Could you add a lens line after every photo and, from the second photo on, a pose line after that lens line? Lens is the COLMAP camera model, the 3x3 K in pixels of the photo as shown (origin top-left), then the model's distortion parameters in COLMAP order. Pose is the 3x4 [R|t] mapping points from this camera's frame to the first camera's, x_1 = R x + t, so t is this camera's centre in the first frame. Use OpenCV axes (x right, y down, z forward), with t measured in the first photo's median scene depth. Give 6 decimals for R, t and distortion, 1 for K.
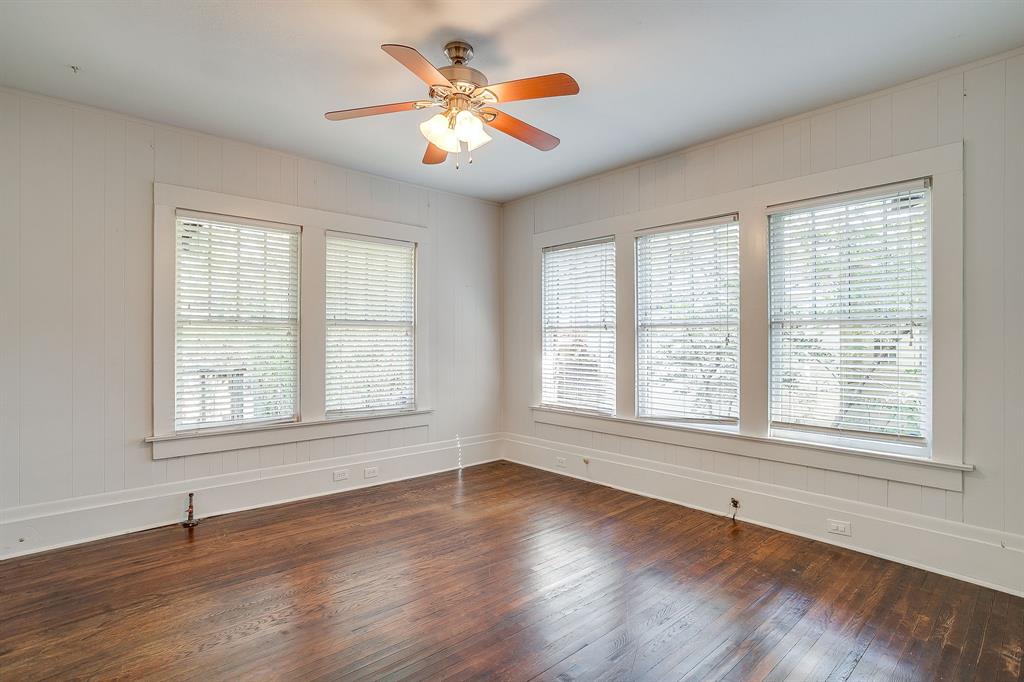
lens RADIAL K [[502.1, 0, 506.9], [0, 502.1, 345.3], [0, 0, 1]] dist [-0.045621, 0.016469]
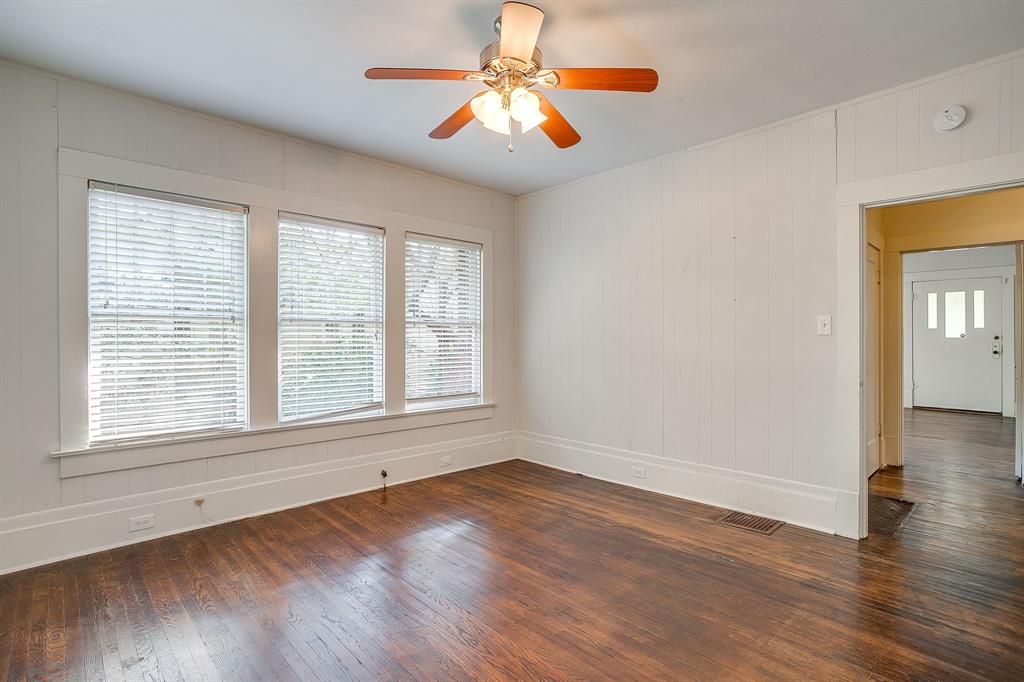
lens RADIAL K [[481.9, 0, 513.6], [0, 481.9, 348.4], [0, 0, 1]] dist [-0.018960, 0.000371]
pose [[-0.007182, -0.017532, 0.999821, -0.646050], [0.014561, 0.999738, 0.017635, 0.003357], [-0.999868, 0.014685, -0.006925, 0.657996]]
